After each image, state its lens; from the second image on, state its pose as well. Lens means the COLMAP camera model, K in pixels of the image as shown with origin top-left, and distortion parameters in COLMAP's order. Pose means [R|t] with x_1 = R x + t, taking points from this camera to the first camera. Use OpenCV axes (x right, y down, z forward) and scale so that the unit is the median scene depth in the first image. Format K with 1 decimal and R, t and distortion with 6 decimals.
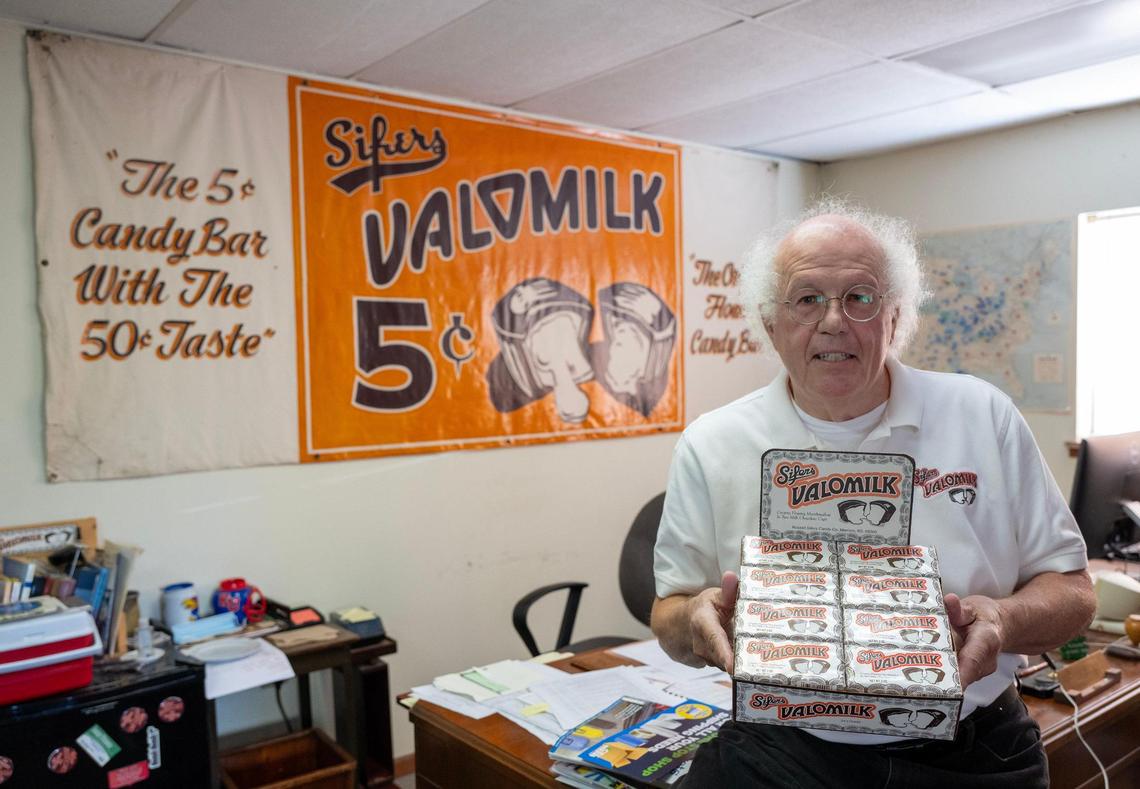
lens RADIAL K [[975.8, 0, 571.7], [0, 975.8, 400.7], [0, 0, 1]] dist [0.003652, 0.002932]
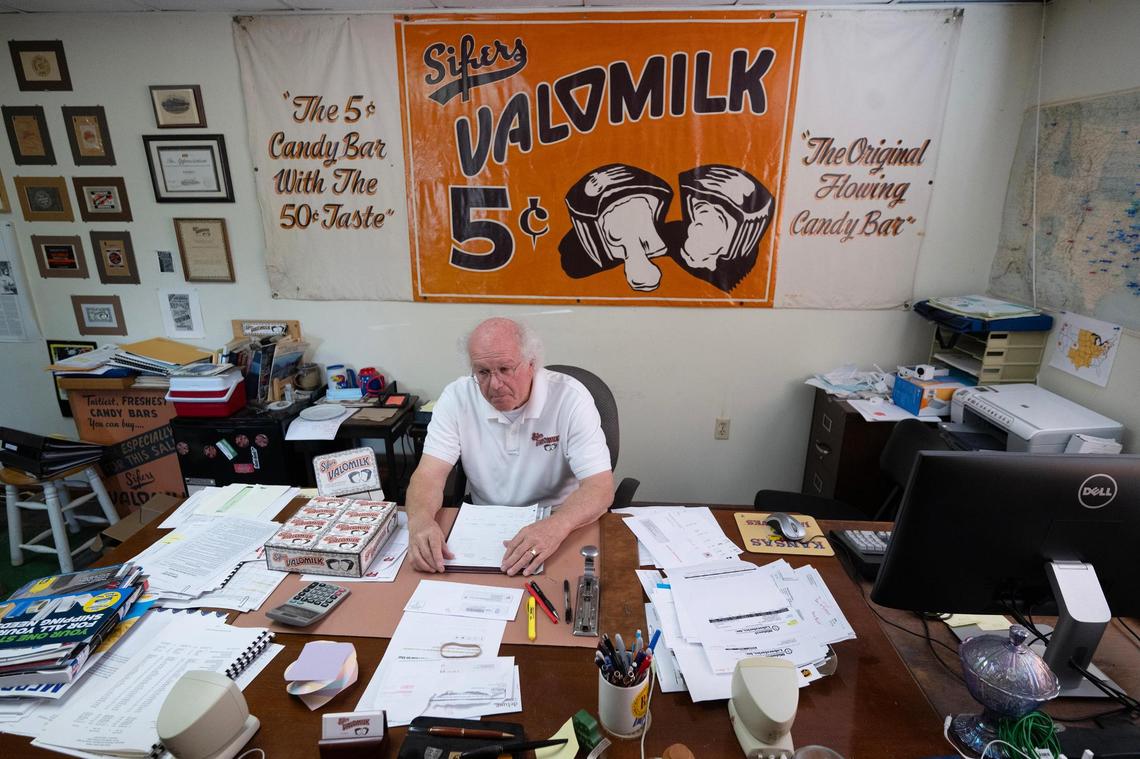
lens RADIAL K [[587.3, 0, 570.3], [0, 587.3, 370.3], [0, 0, 1]] dist [-0.005333, 0.000457]
pose [[0.741115, 0.215609, -0.635815, 0.491651], [-0.044269, 0.960663, 0.274166, -0.091600], [0.669917, -0.175042, 0.721507, 0.479140]]
